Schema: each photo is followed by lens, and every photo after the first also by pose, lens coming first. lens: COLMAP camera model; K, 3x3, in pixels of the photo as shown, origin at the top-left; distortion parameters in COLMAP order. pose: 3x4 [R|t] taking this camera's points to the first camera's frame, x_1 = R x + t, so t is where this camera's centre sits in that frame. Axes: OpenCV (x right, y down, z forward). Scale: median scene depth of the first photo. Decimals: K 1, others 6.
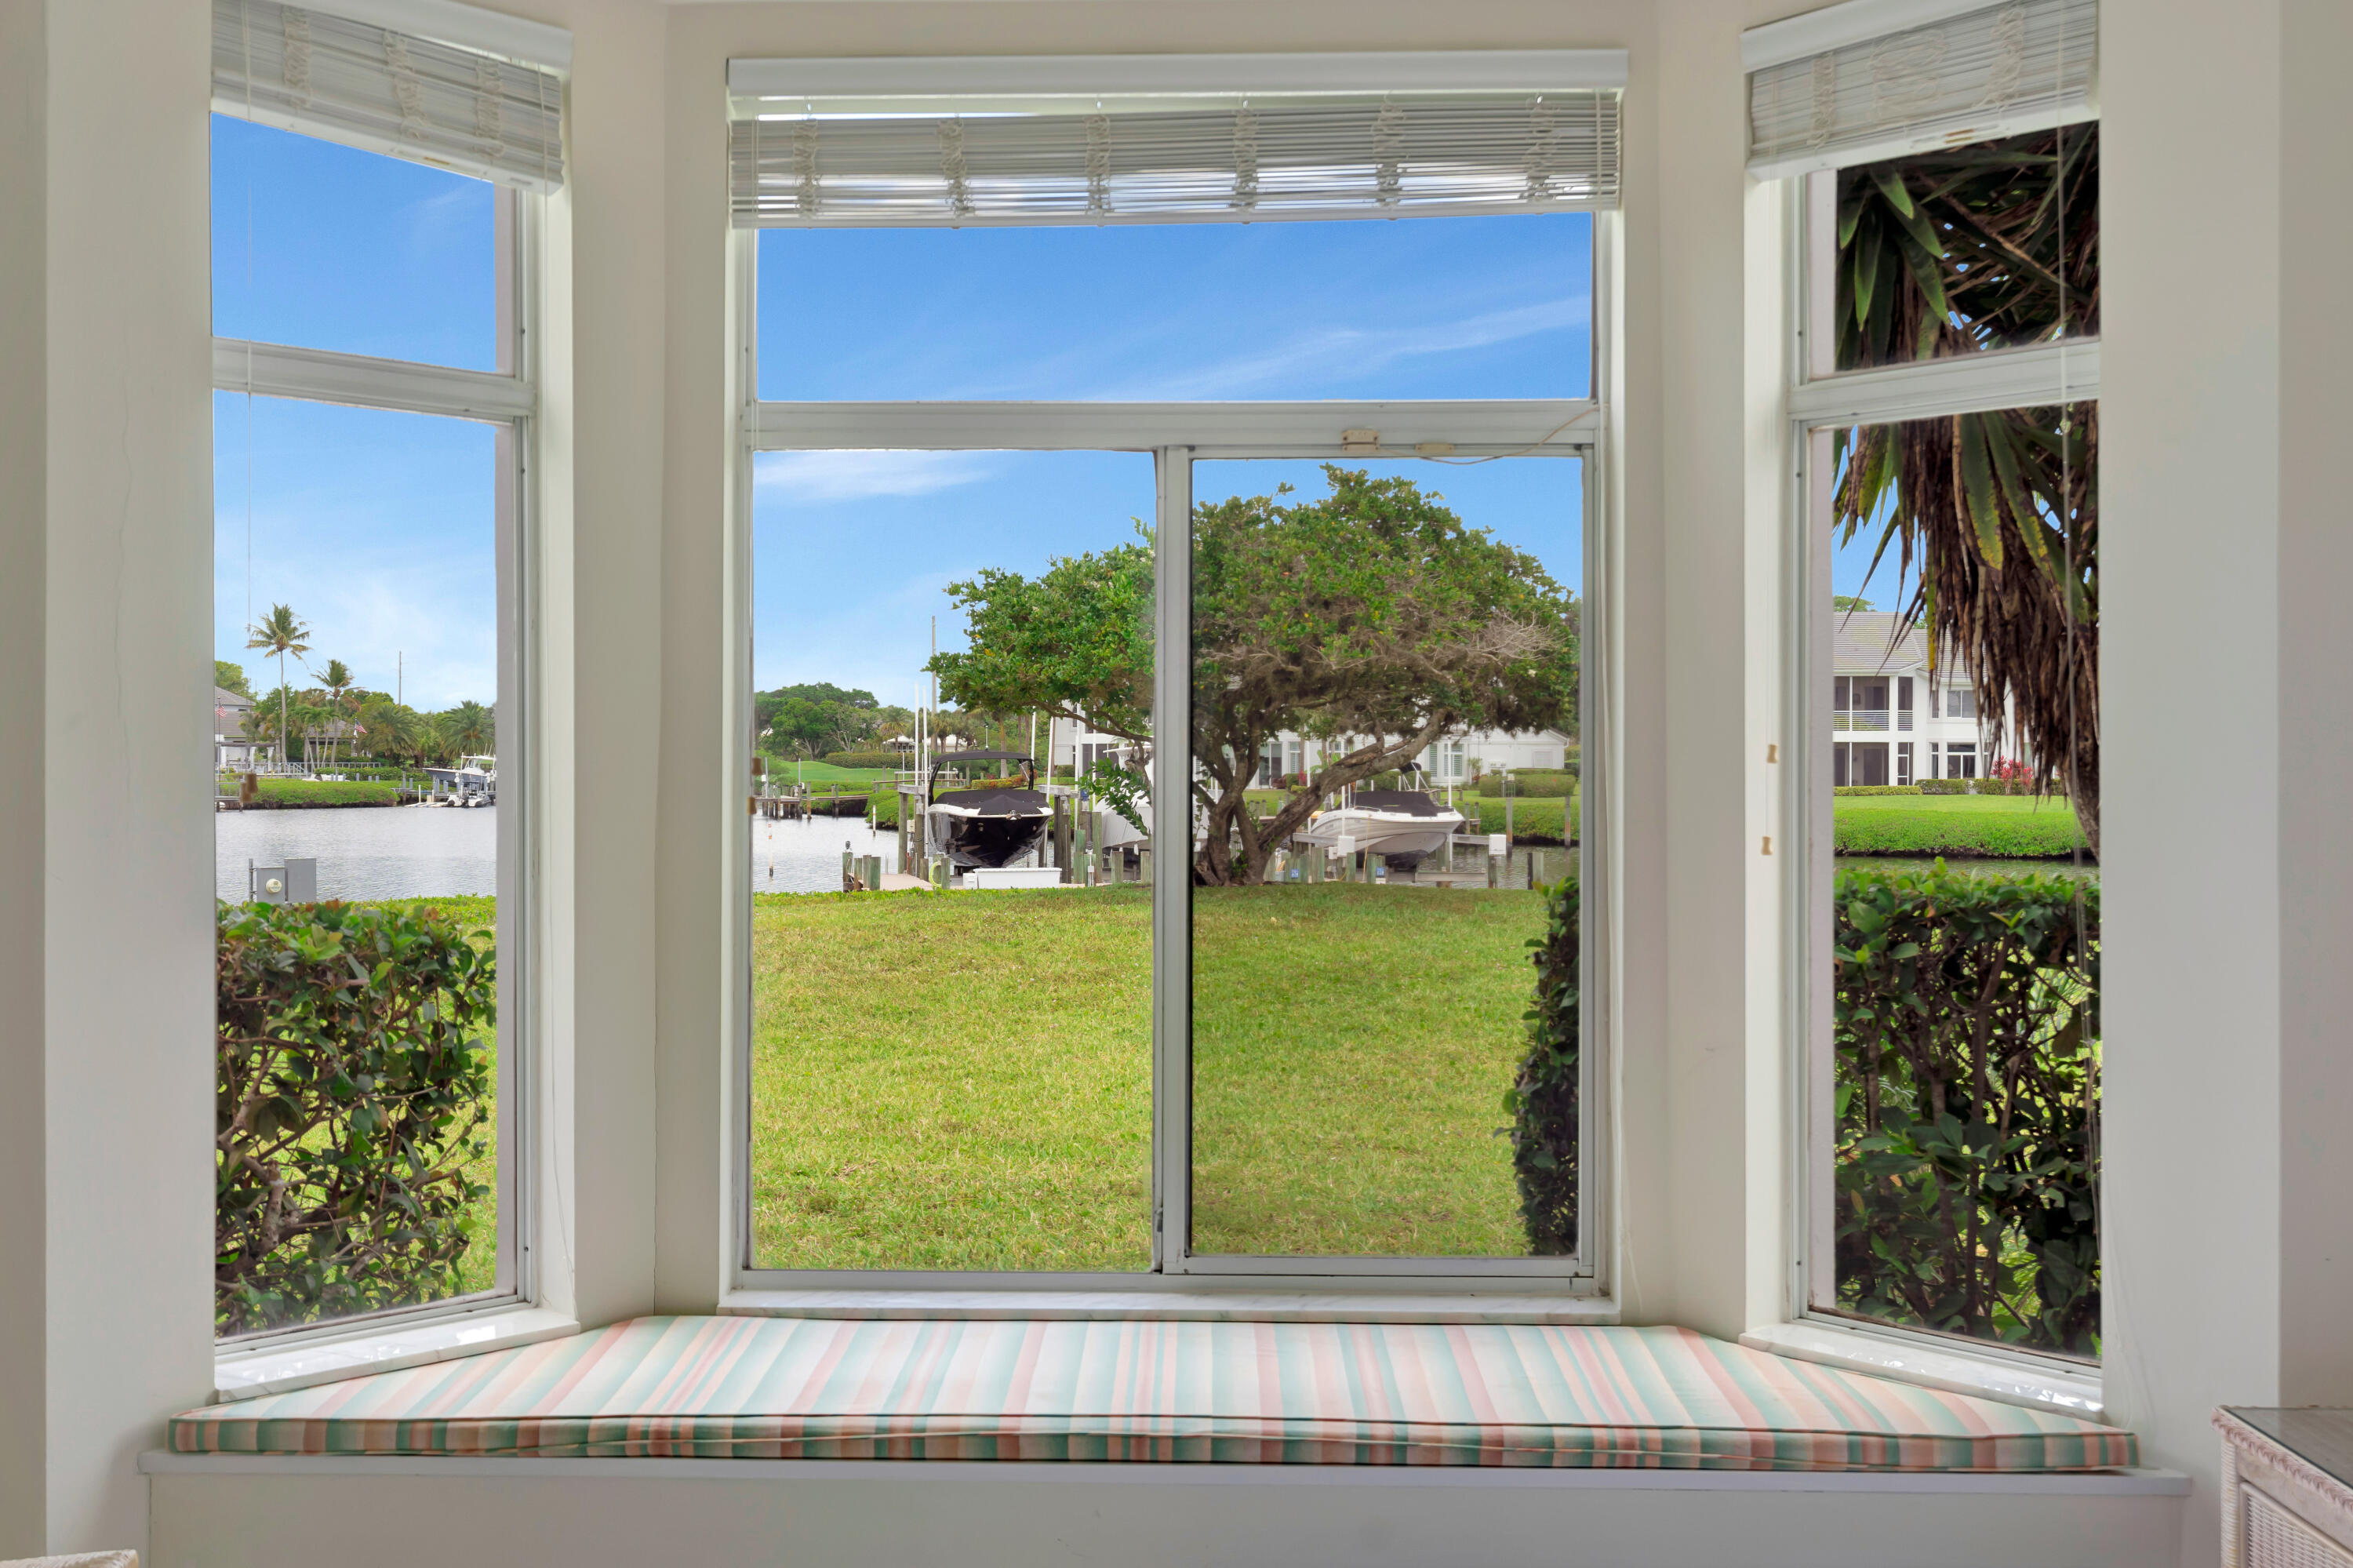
lens RADIAL K [[2366.0, 0, 1173.2], [0, 2366.0, 823.6], [0, 0, 1]] dist [0.006557, 0.007933]
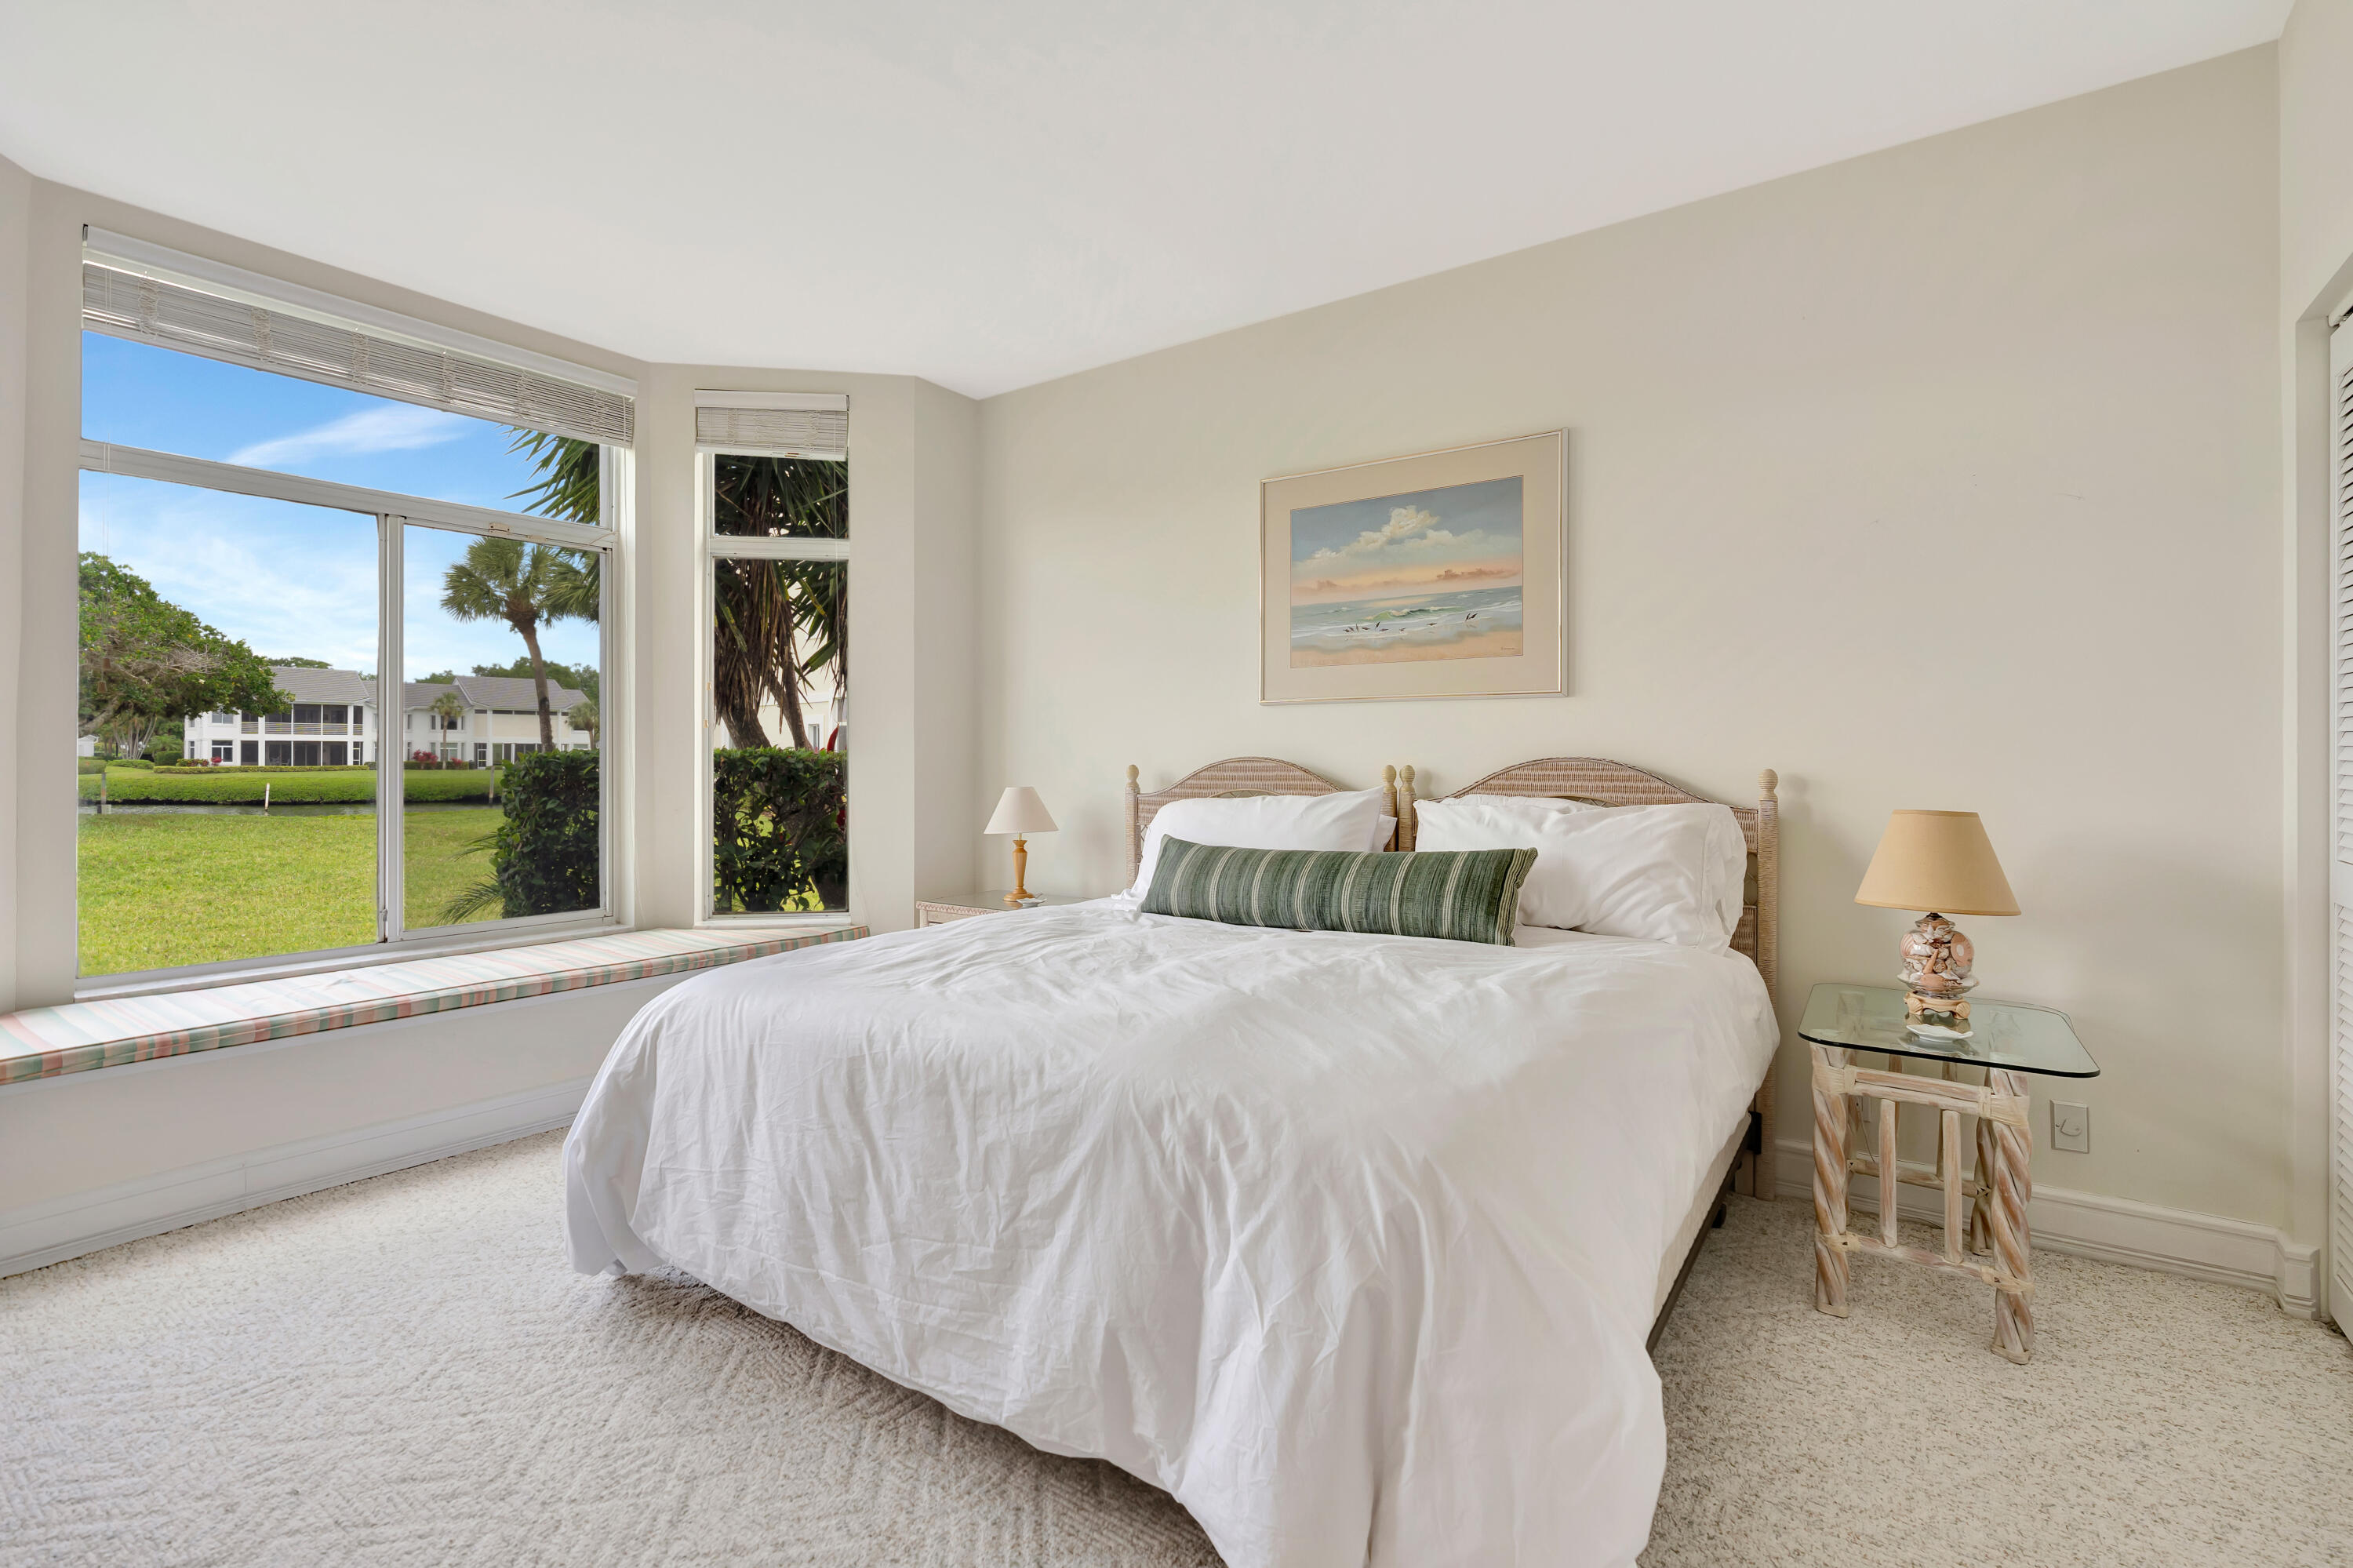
lens RADIAL K [[1087.9, 0, 1186.6], [0, 1087.9, 788.4], [0, 0, 1]] dist [0.000831, 0.000506]
pose [[0.549673, -0.021610, 0.835101, -0.409782], [0.023313, 0.999673, 0.010524, 0.074911], [-0.835055, 0.013685, 0.549997, -0.038066]]
